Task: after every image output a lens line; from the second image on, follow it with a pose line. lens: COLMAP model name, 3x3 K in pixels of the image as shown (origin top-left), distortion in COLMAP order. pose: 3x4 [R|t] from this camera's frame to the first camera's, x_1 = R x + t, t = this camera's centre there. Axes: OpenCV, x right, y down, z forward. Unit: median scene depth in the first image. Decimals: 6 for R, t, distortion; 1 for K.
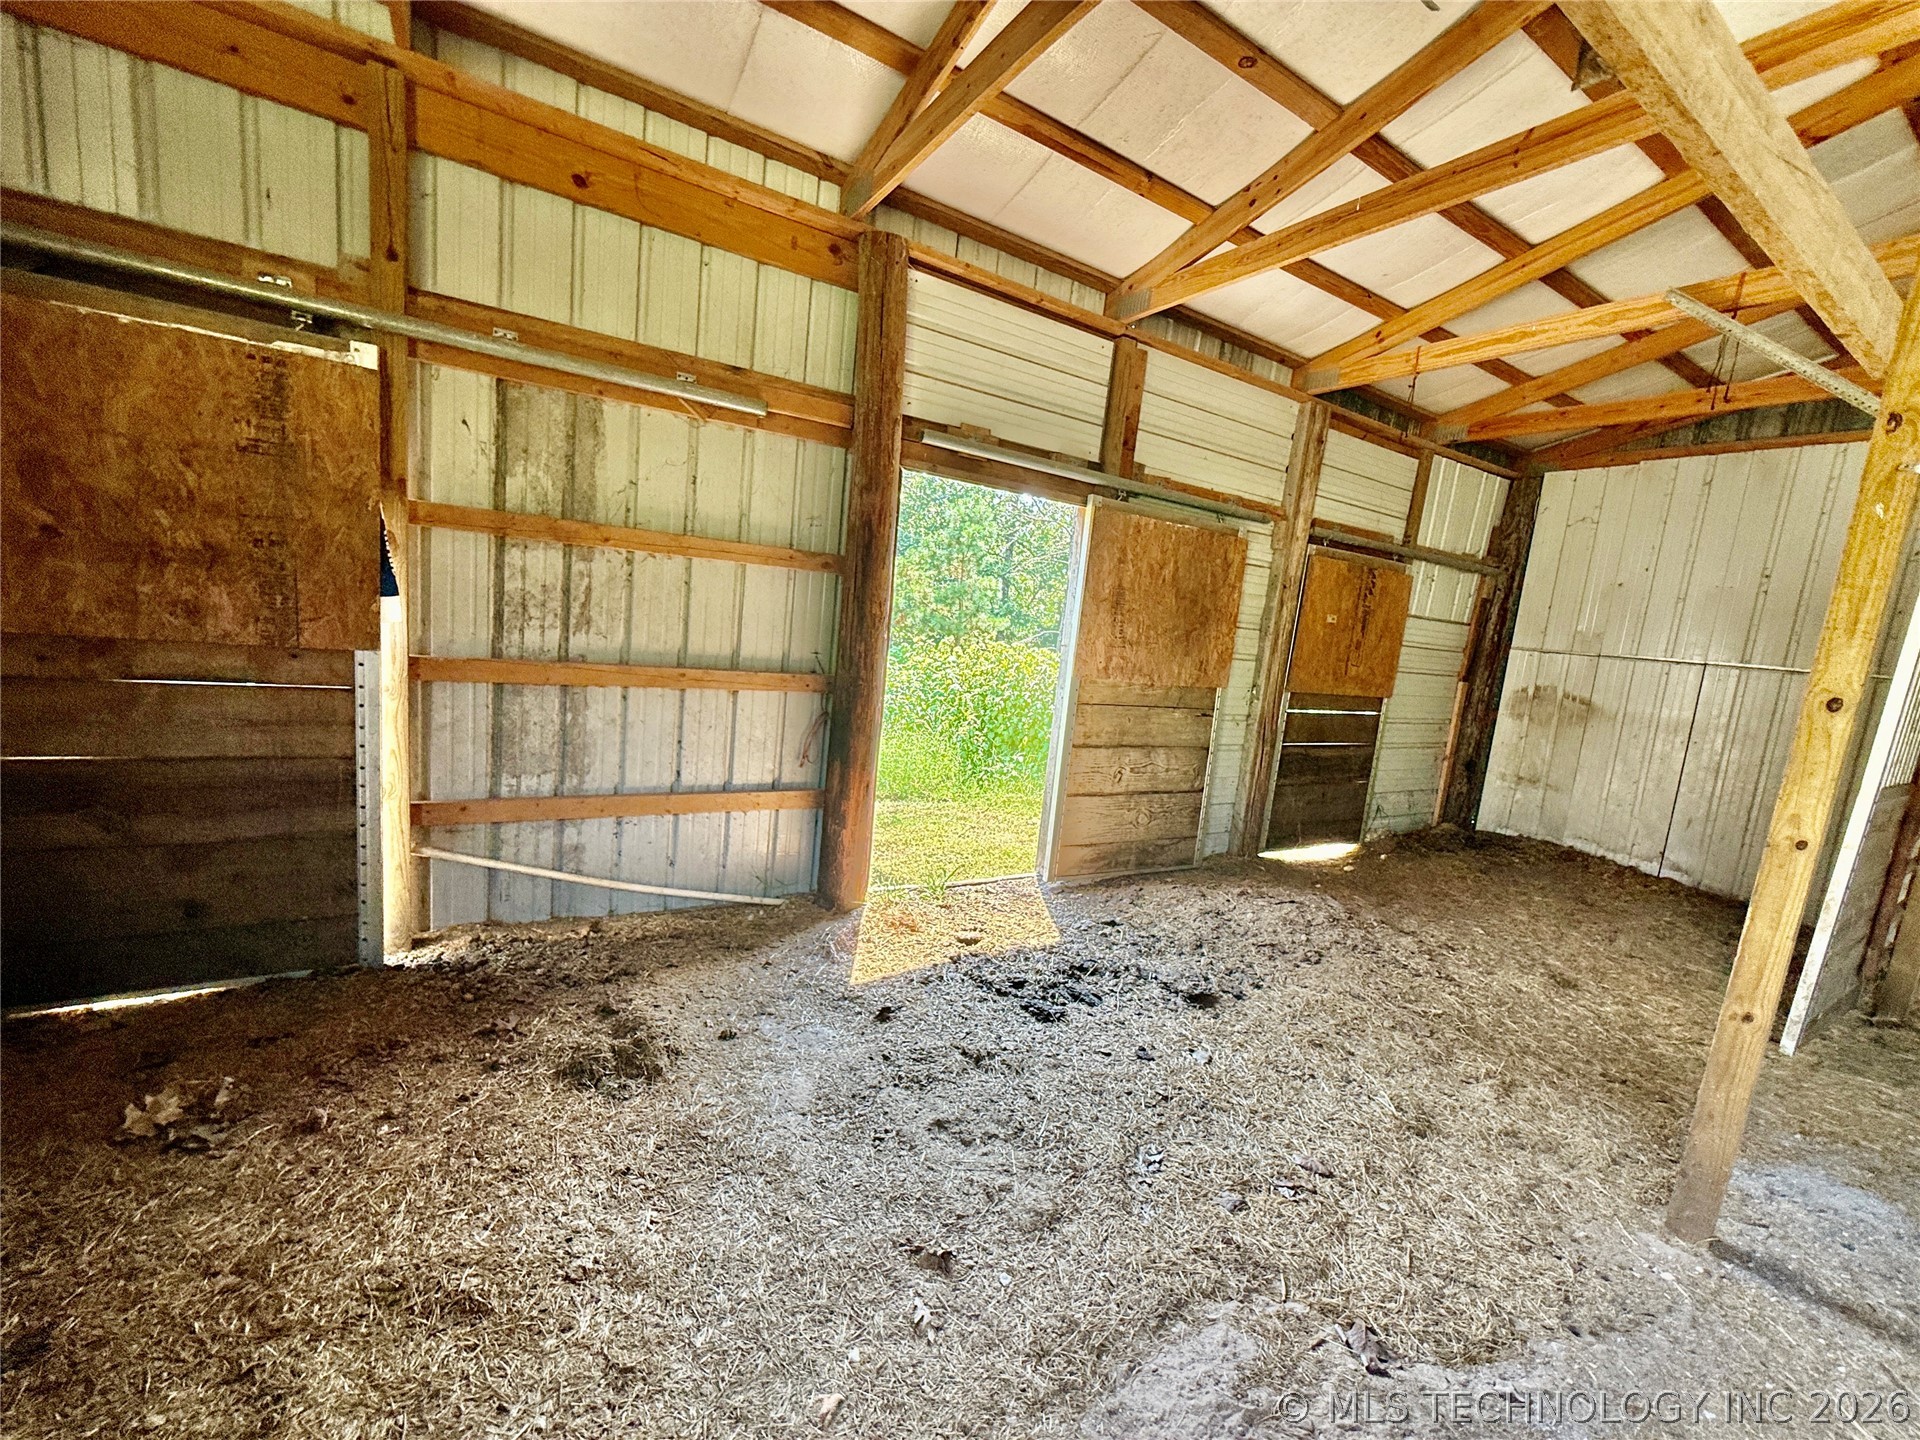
lens RADIAL K [[767.1, 0, 966.1], [0, 767.1, 720.3], [0, 0, 1]] dist [-0.000308, -0.000115]
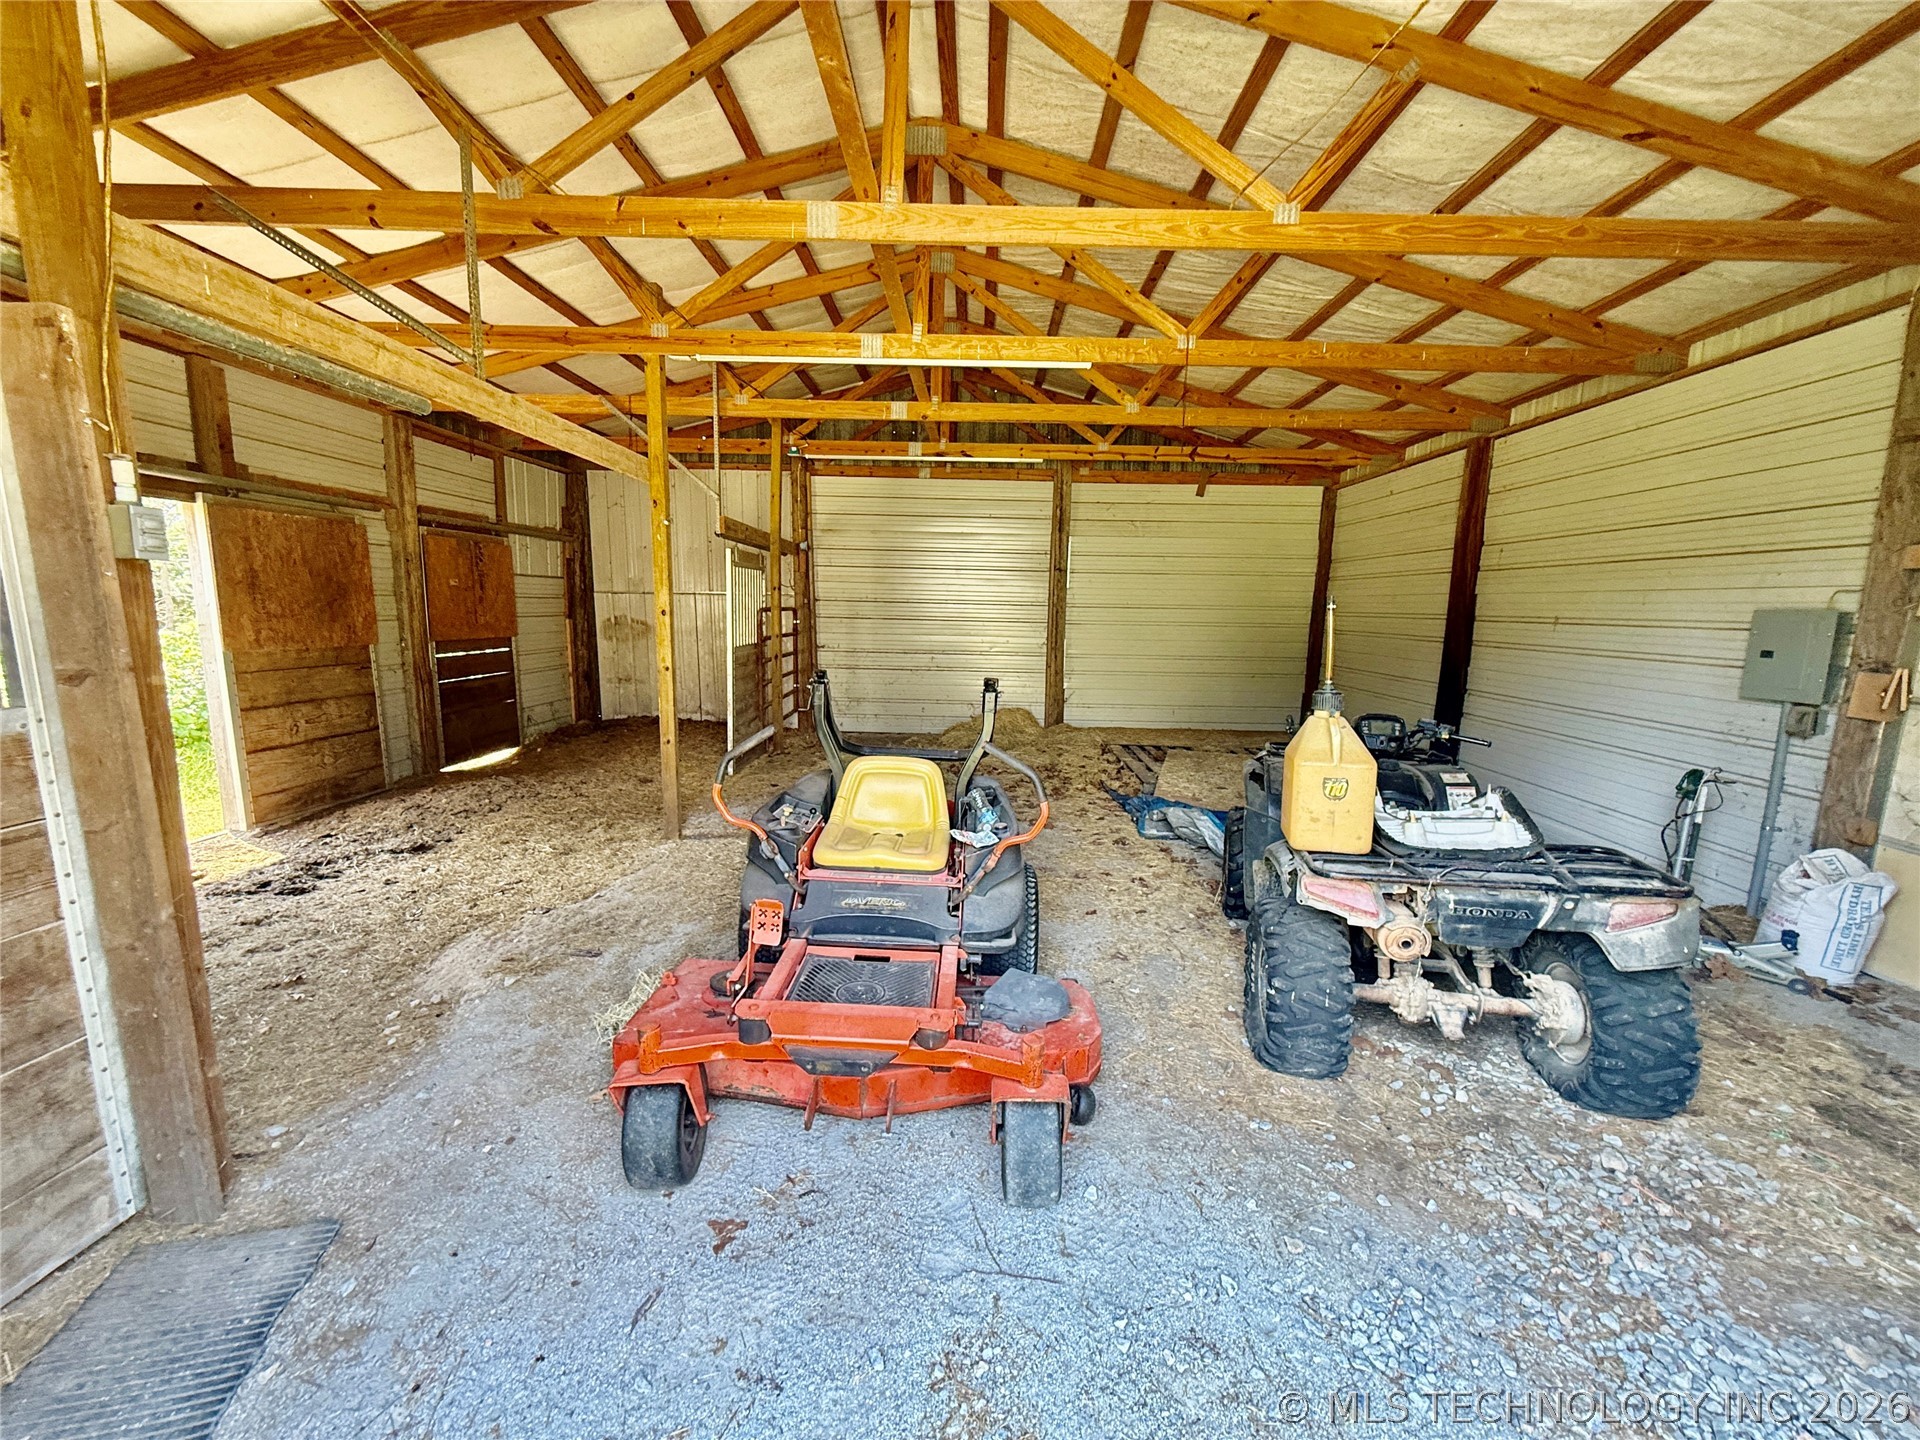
lens RADIAL K [[767.1, 0, 964.8], [0, 767.1, 723.7], [0, 0, 1]] dist [-0.000308, -0.000115]
pose [[0.533344, -0.219152, 0.817017, -0.202422], [0.156847, 0.974729, 0.159067, 0.036051], [-0.831230, 0.043310, 0.554239, -0.490573]]
